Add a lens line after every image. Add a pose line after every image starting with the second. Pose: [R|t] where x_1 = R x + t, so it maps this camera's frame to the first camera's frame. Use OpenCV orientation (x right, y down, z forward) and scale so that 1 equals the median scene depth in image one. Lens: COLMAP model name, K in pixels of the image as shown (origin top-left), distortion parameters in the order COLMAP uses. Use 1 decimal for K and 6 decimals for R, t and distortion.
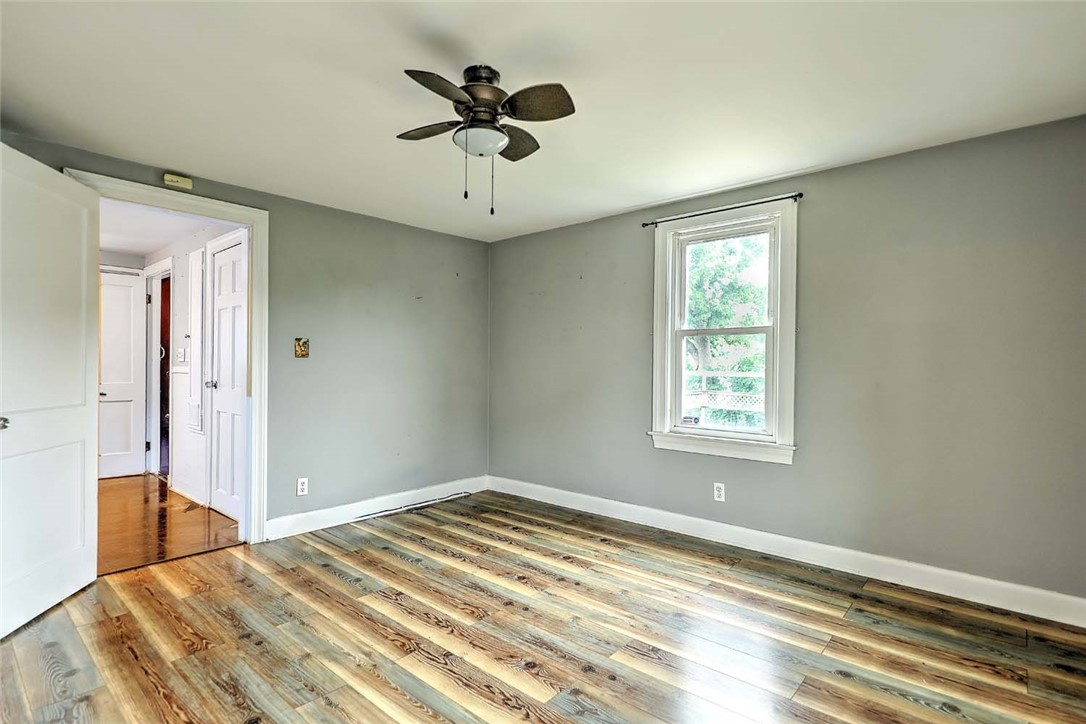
lens RADIAL K [[535.5, 0, 540.3], [0, 535.5, 365.6], [0, 0, 1]] dist [0.001373, 0.000123]
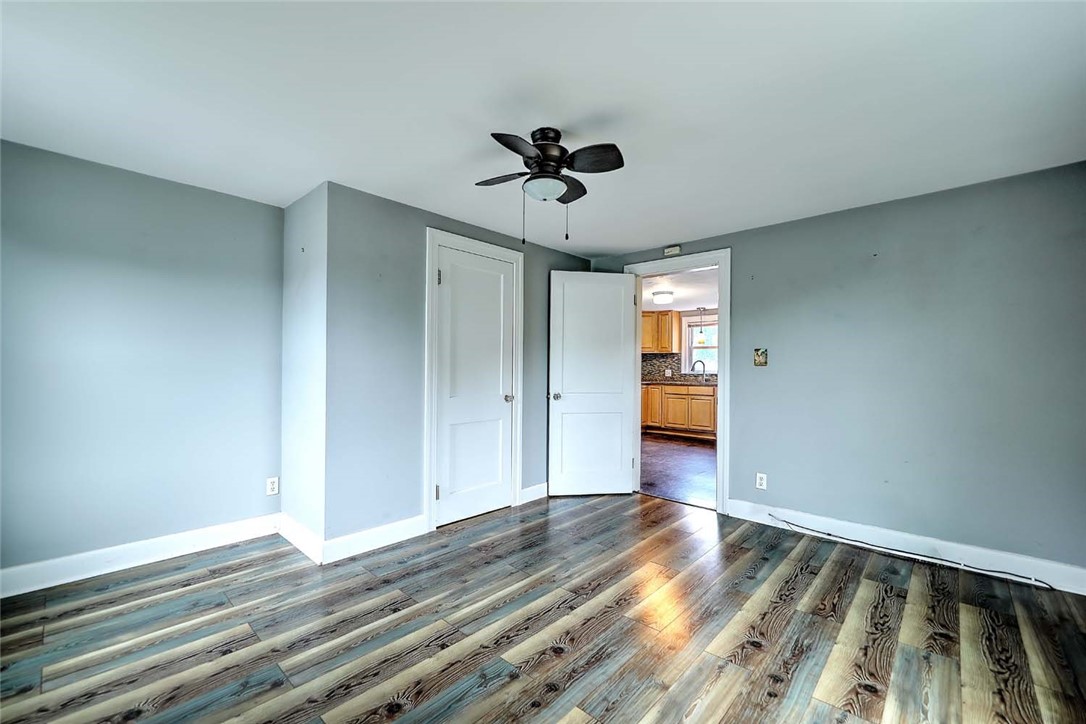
lens RADIAL K [[447.0, 0, 540.8], [0, 447.0, 366.0], [0, 0, 1]] dist [-0.000871, 0.000127]
pose [[-0.020020, -0.011753, -0.999730, 0.713406], [-0.010286, 0.999880, -0.011549, 0.001045], [0.999747, 0.010052, -0.020139, 0.790104]]
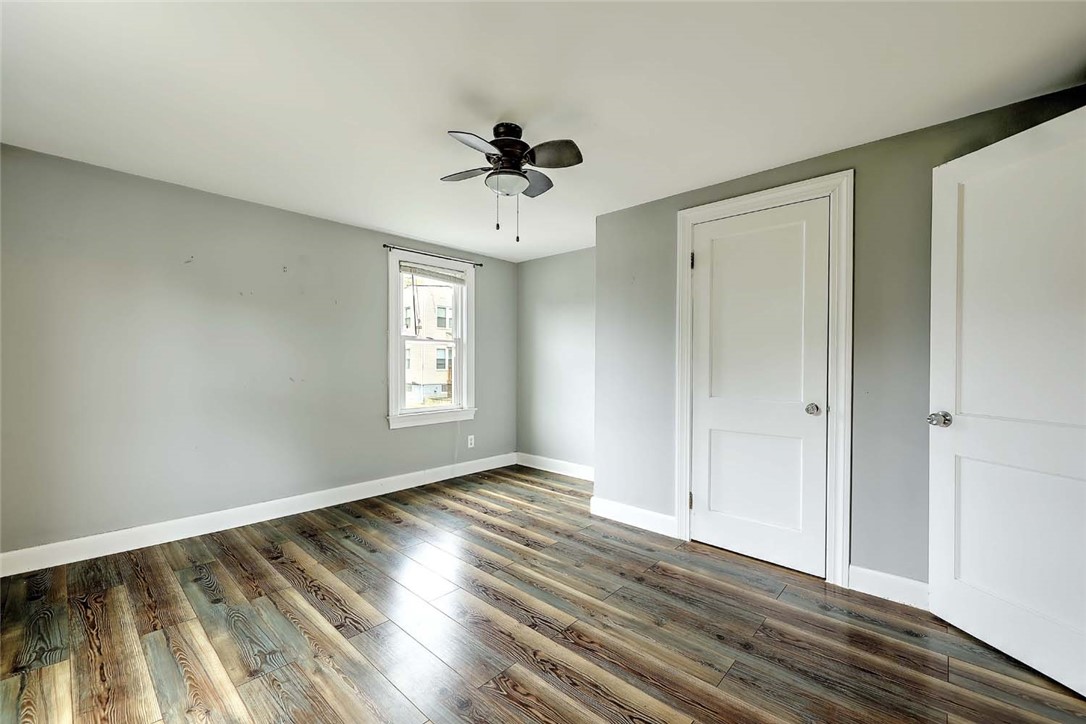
lens RADIAL K [[447.0, 0, 540.8], [0, 447.0, 366.0], [0, 0, 1]] dist [-0.000871, 0.000127]
pose [[-0.999681, -0.013109, 0.021589, -0.168399], [-0.012887, 0.999863, 0.010378, -0.002176], [-0.021722, 0.010096, -0.999713, 1.598459]]
